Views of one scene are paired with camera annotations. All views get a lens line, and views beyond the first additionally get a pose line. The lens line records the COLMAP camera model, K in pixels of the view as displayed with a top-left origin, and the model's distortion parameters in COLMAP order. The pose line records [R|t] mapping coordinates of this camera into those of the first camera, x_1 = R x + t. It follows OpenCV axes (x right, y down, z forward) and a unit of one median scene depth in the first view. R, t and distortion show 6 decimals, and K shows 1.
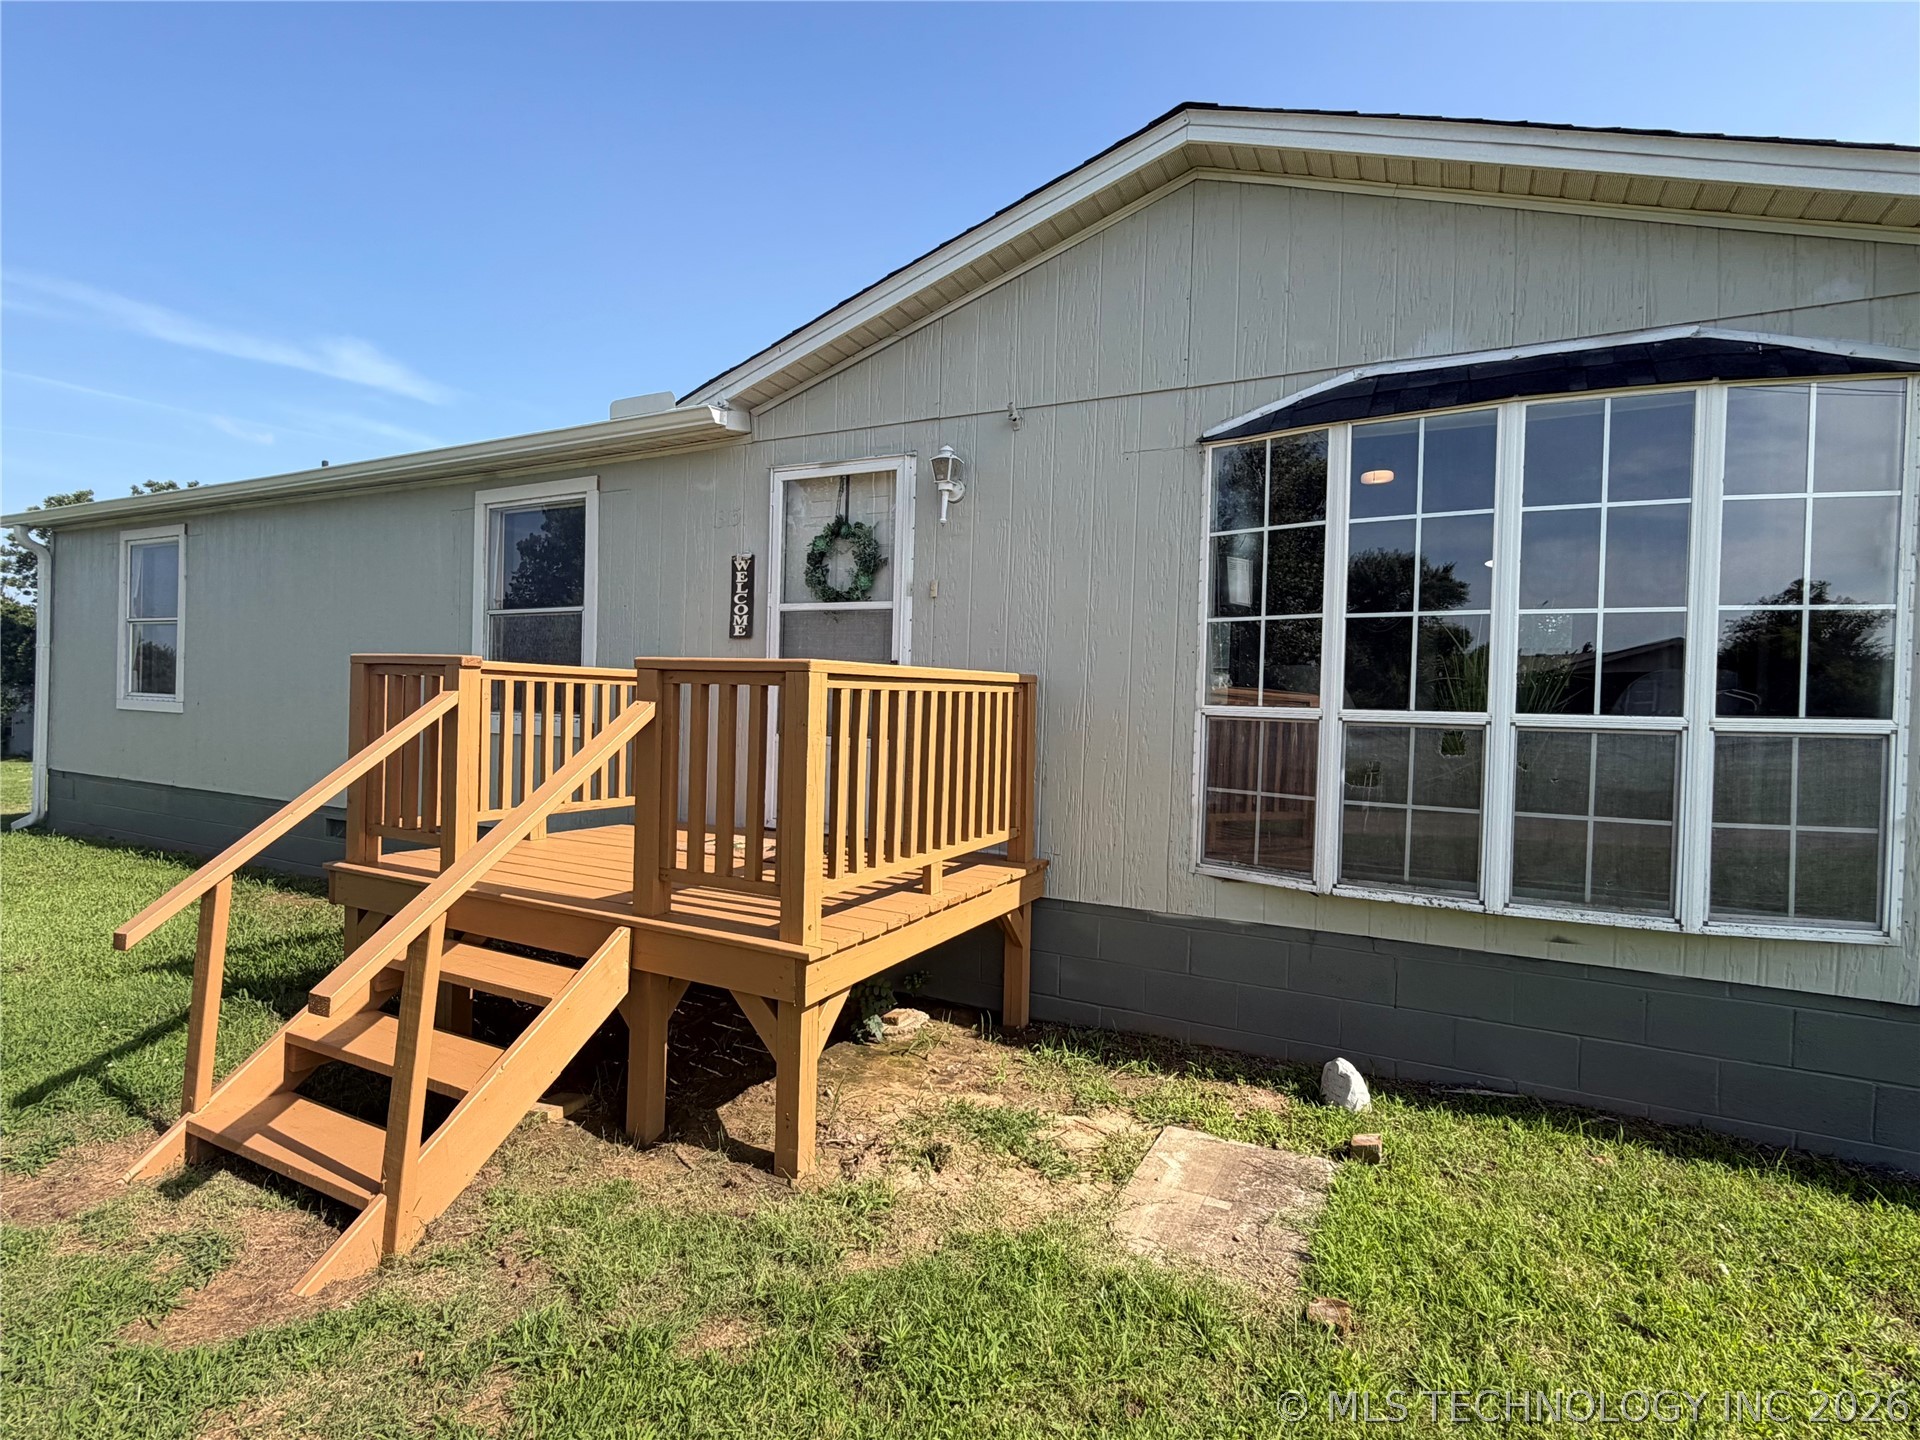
lens RADIAL K [[962.3, 0, 960.0], [0, 962.3, 720.0], [0, 0, 1]] dist [0.001029, -0.000279]
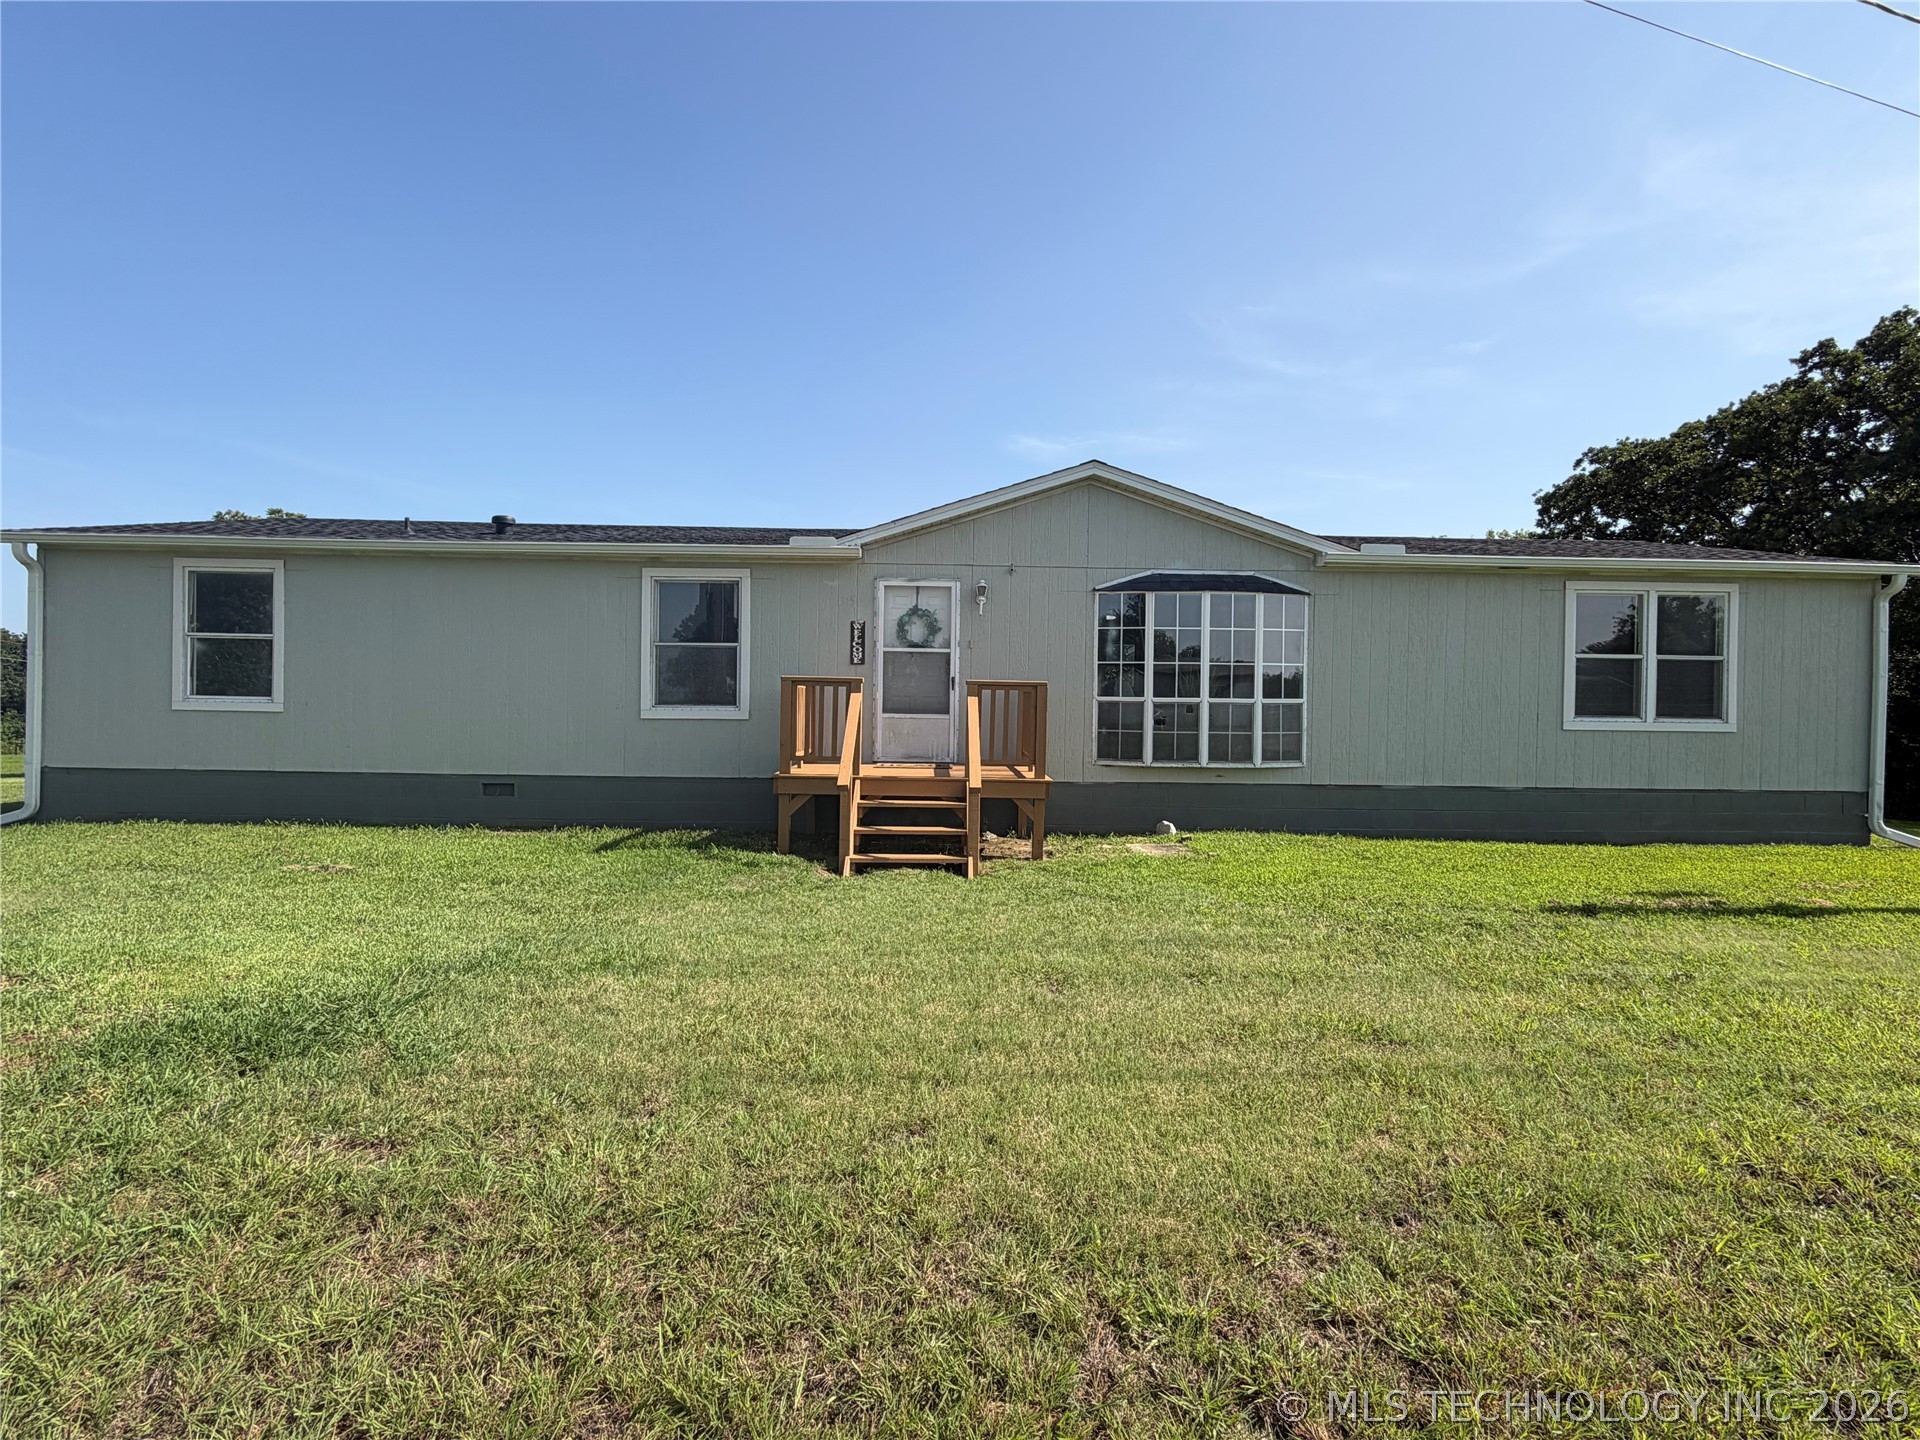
lens RADIAL K [[935.3, 0, 960.0], [0, 935.3, 720.0], [0, 0, 1]] dist [-0.000698, 0.000140]
pose [[0.881201, -0.026152, 0.472018, -1.201250], [0.017929, 0.999599, 0.021911, -0.014159], [-0.472402, -0.010845, 0.881316, -0.962879]]
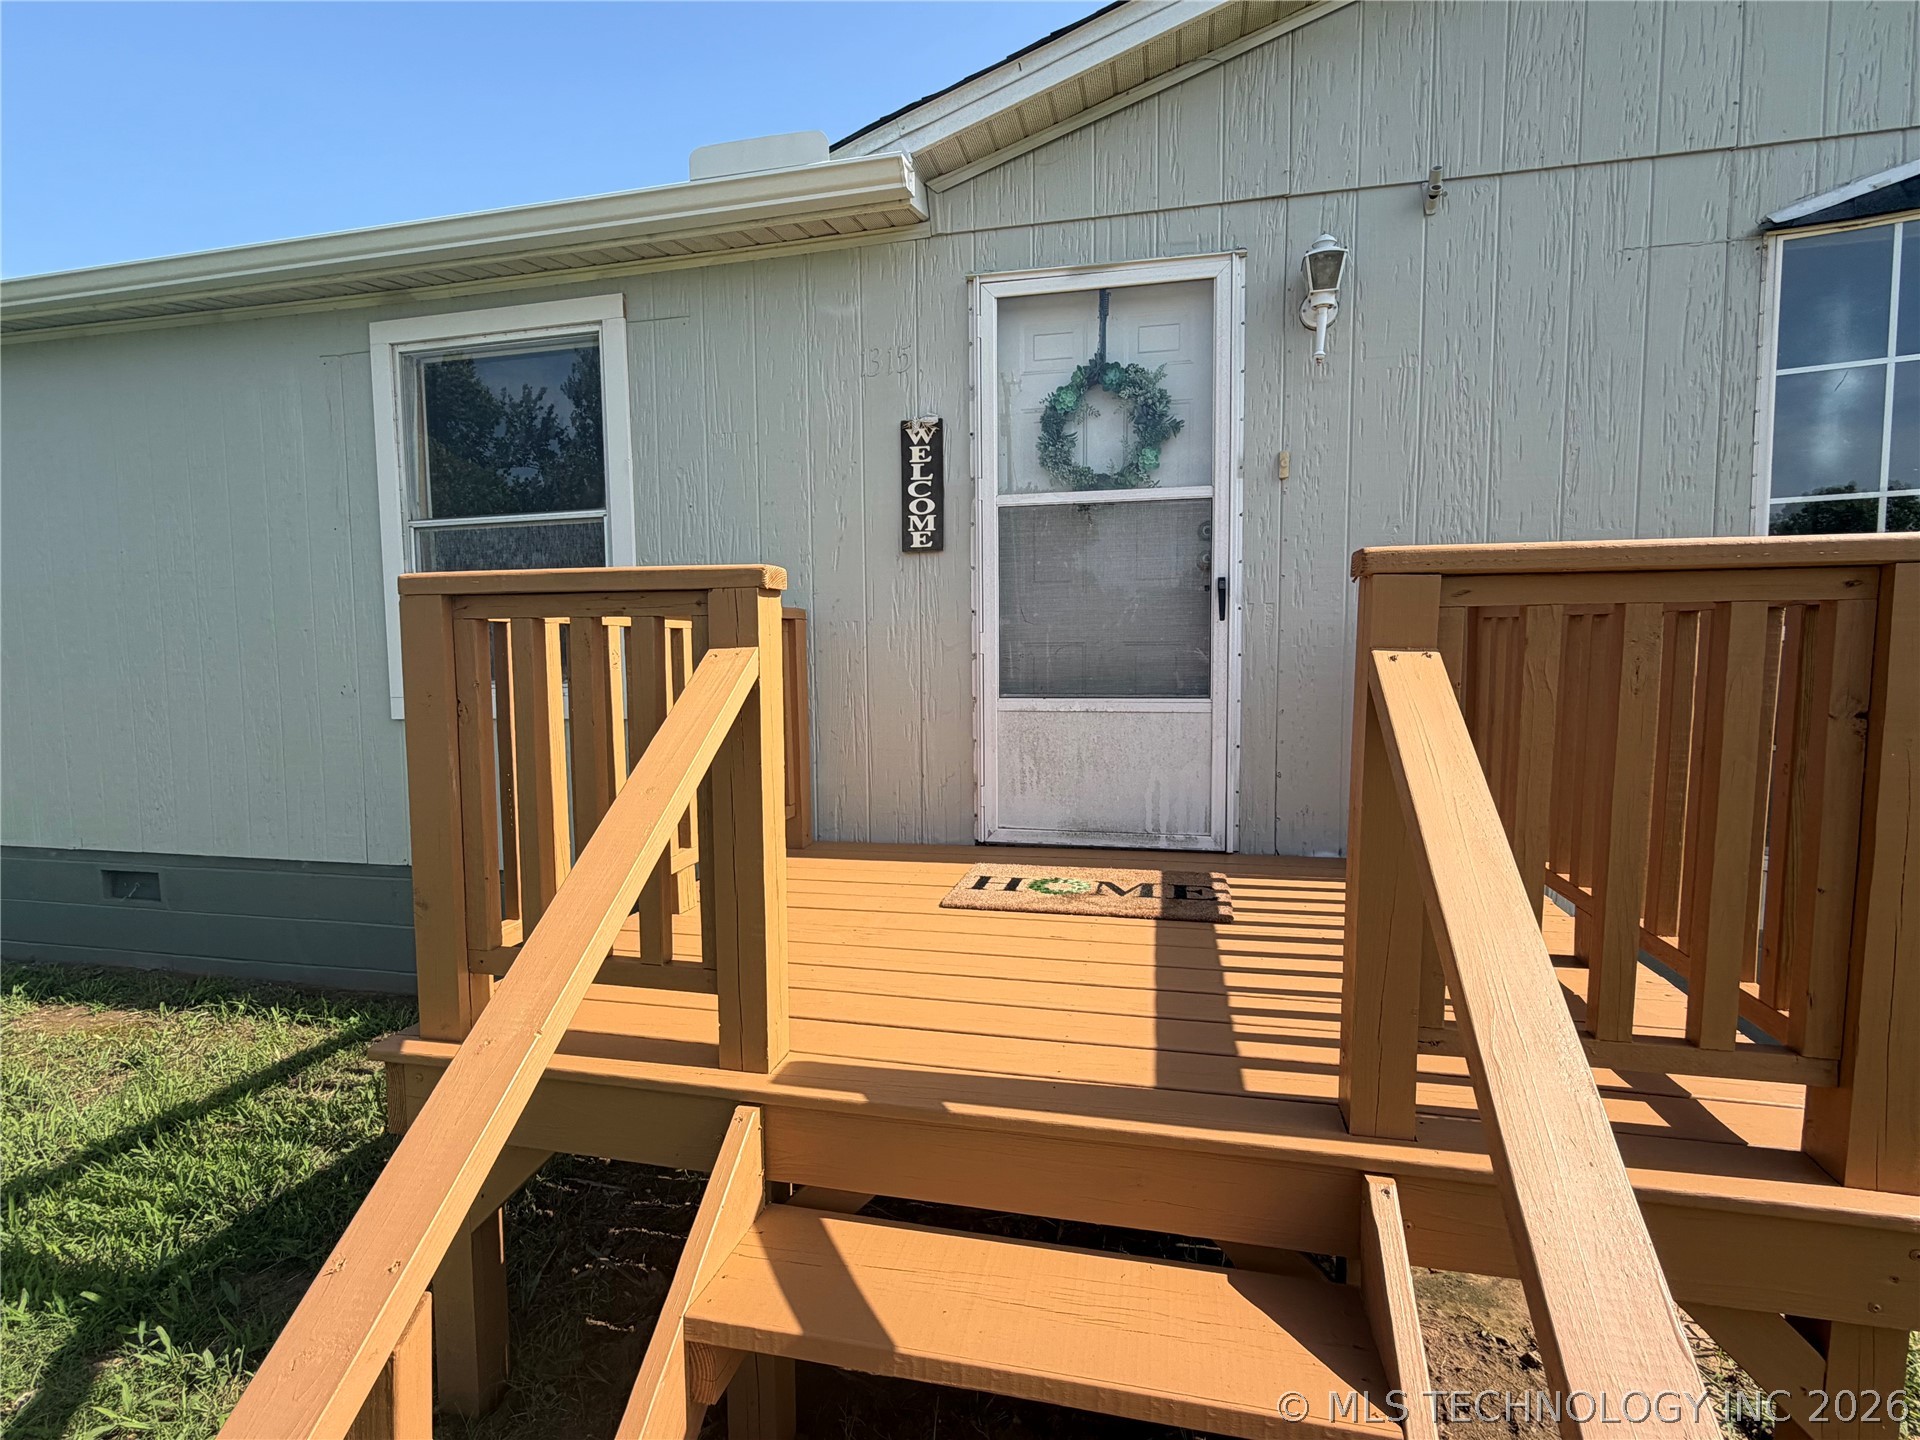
lens RADIAL K [[962.3, 0, 960.0], [0, 962.3, 720.0], [0, 0, 1]] dist [0.001029, -0.000279]
pose [[0.968878, -0.056037, 0.241112, -0.468280], [0.041335, 0.996989, 0.065610, -0.018909], [-0.244062, -0.053602, 0.968277, 0.476390]]
